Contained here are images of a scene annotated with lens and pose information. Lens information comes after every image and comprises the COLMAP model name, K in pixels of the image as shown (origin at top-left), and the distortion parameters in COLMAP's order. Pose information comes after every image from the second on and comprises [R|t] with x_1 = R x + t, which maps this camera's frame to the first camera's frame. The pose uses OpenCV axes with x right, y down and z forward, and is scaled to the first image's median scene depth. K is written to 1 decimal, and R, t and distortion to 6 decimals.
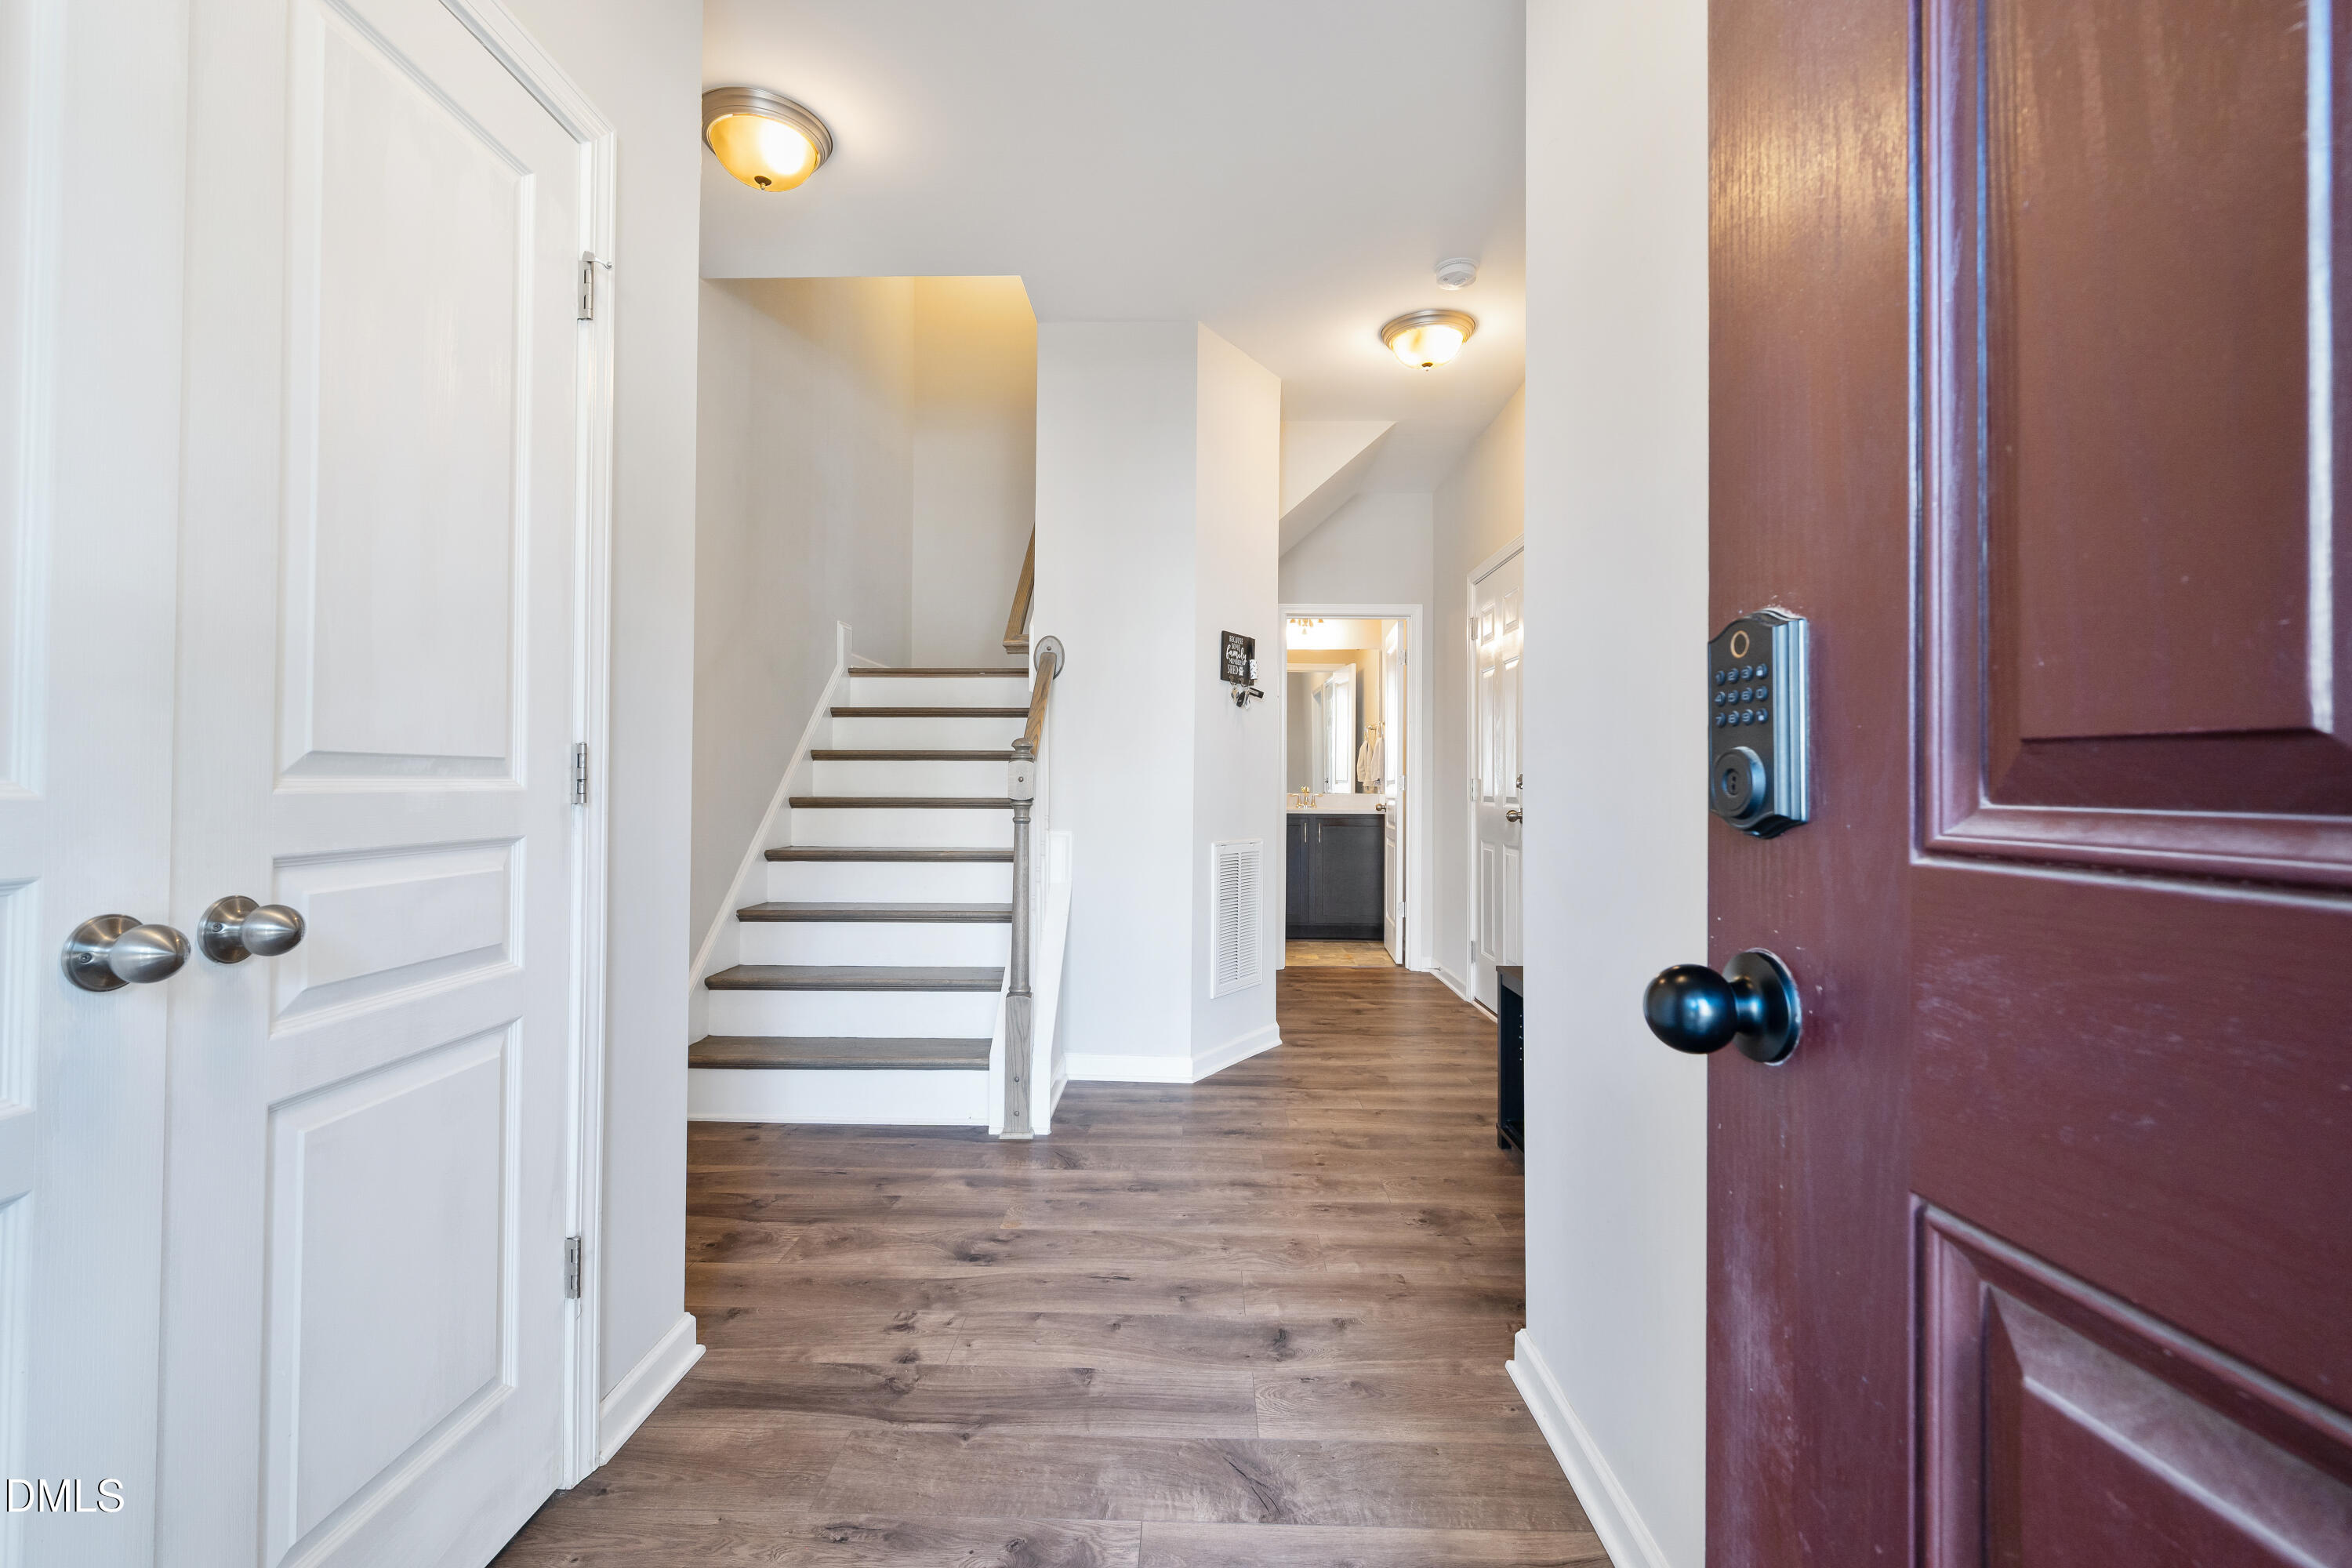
lens RADIAL K [[1099.1, 0, 1170.5], [0, 1099.1, 786.5], [0, 0, 1]] dist [0.000871, 0.000763]
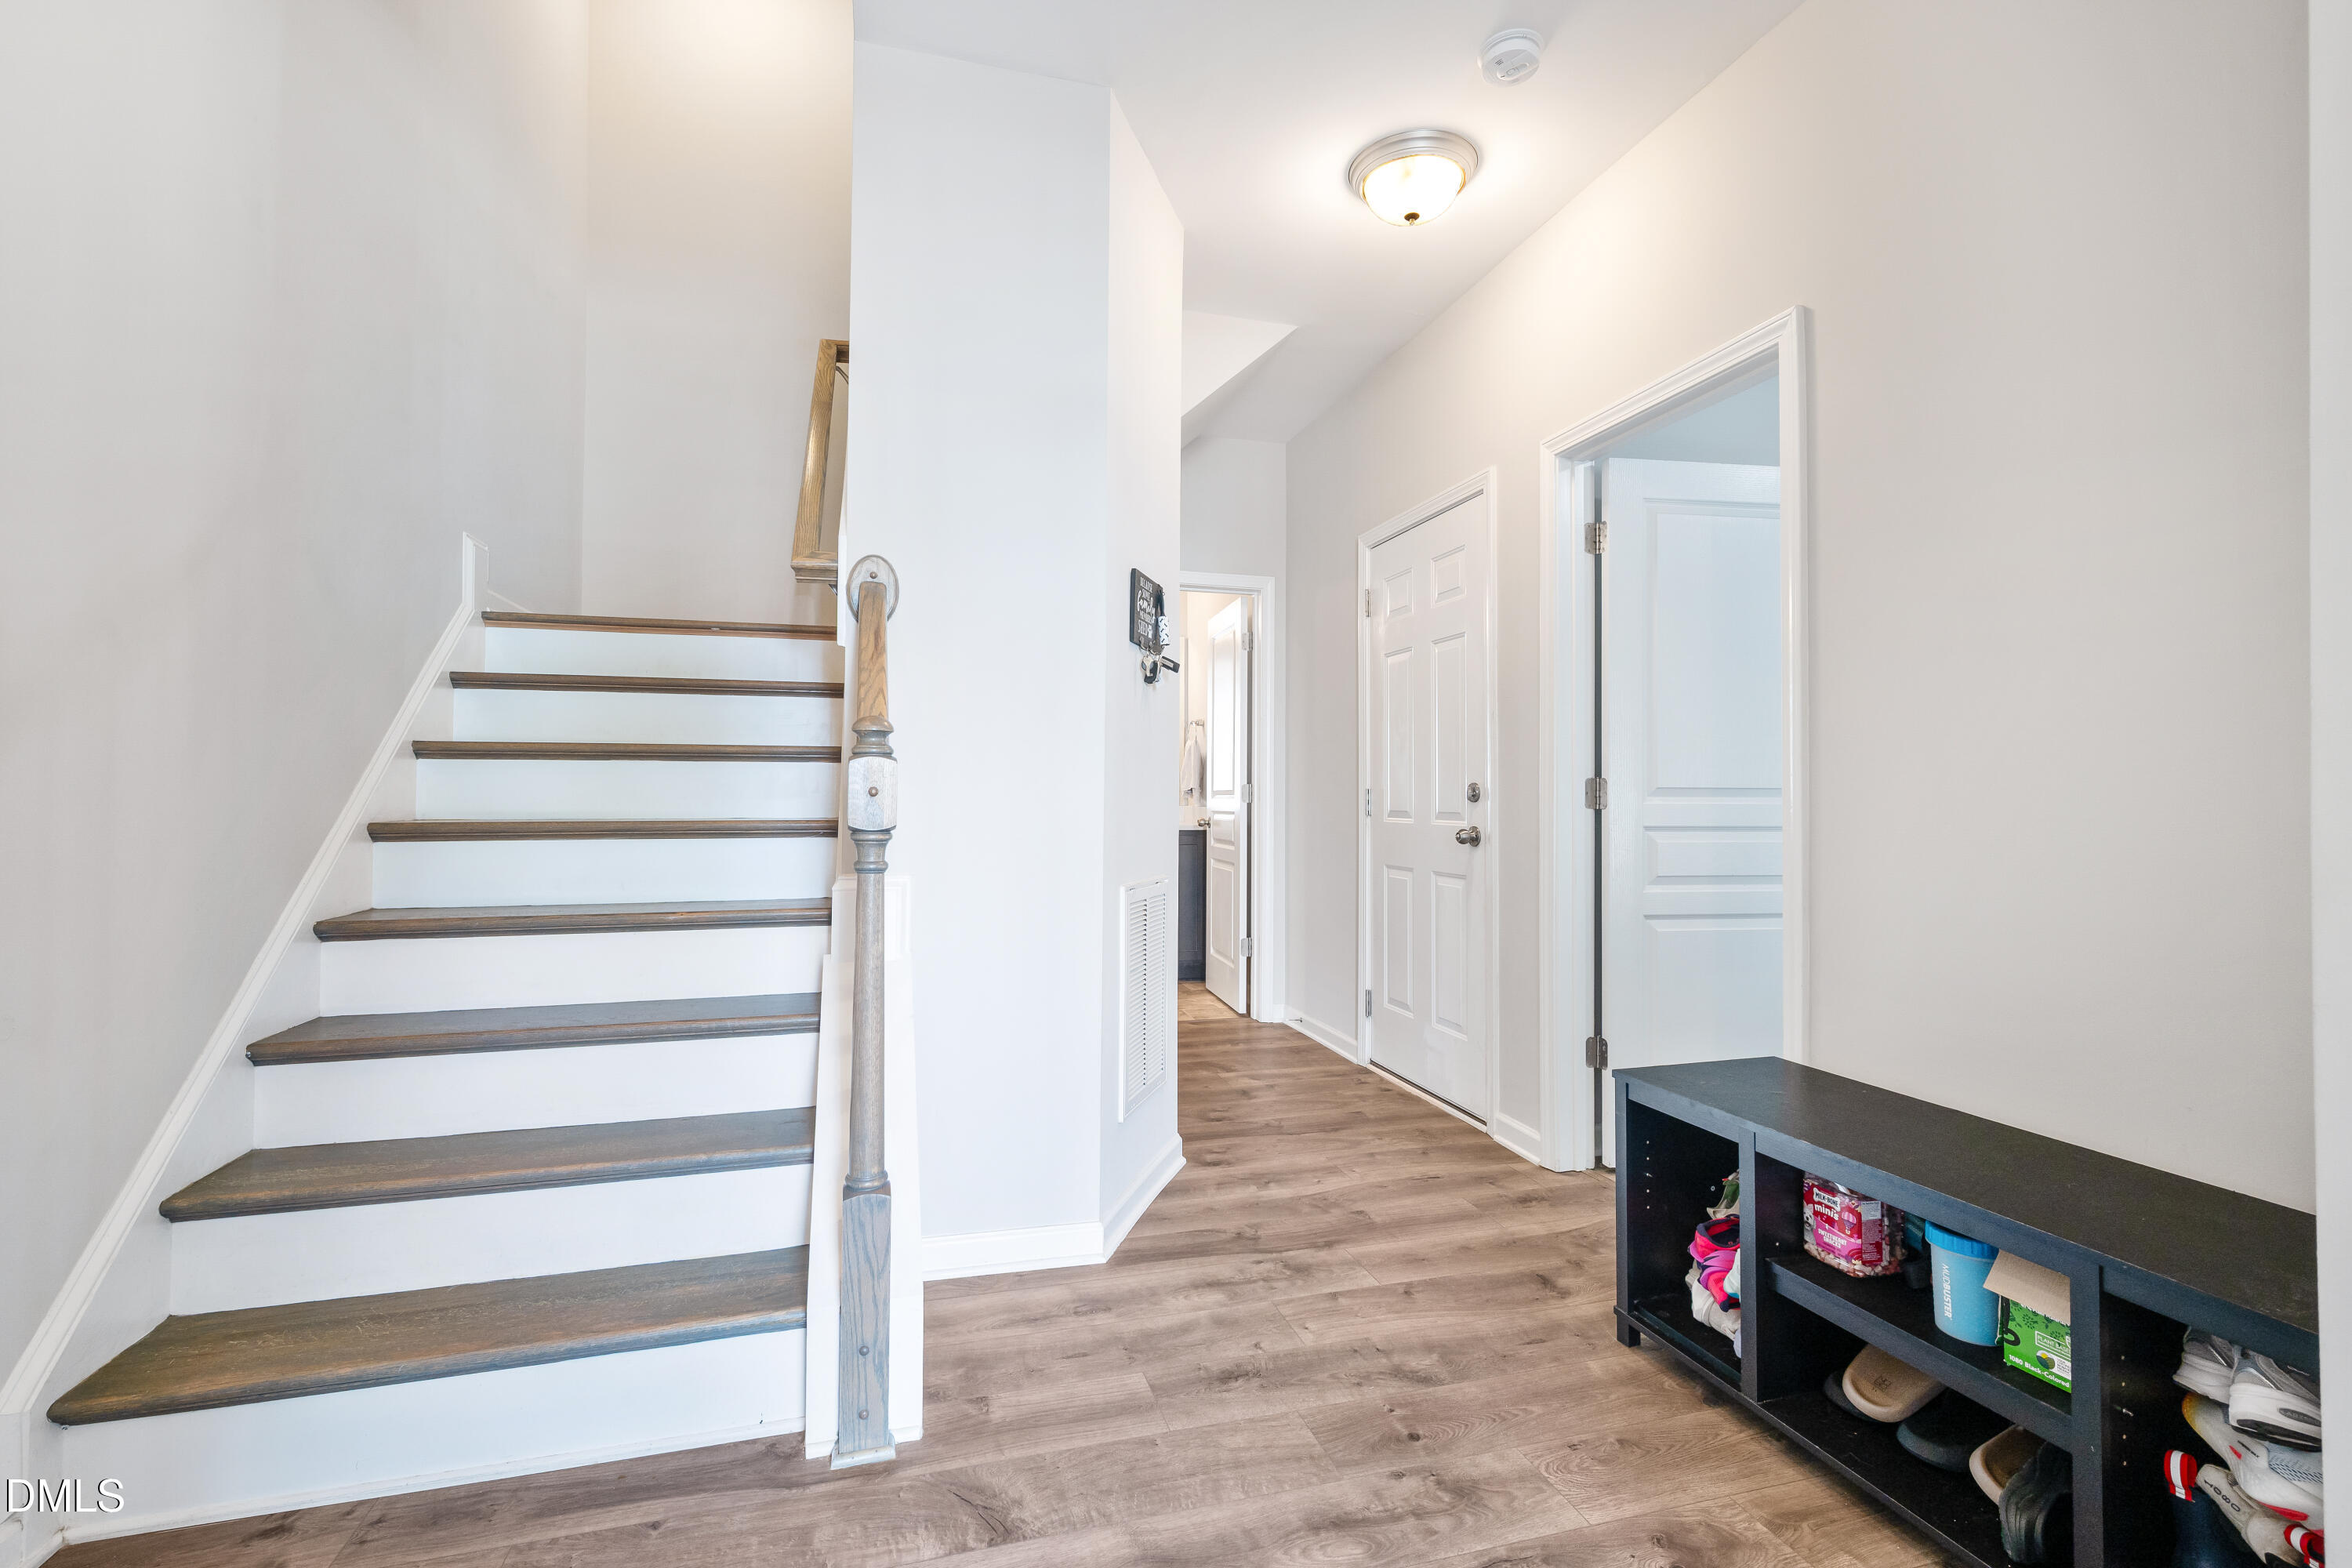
lens RADIAL K [[1099.1, 0, 1189.9], [0, 1099.1, 787.4], [0, 0, 1]] dist [0.000871, 0.000763]
pose [[0.953381, -0.000205, 0.301770, -0.127742], [0.002263, 0.999977, -0.006471, -0.004259], [-0.301762, 0.006852, 0.953359, 0.371995]]
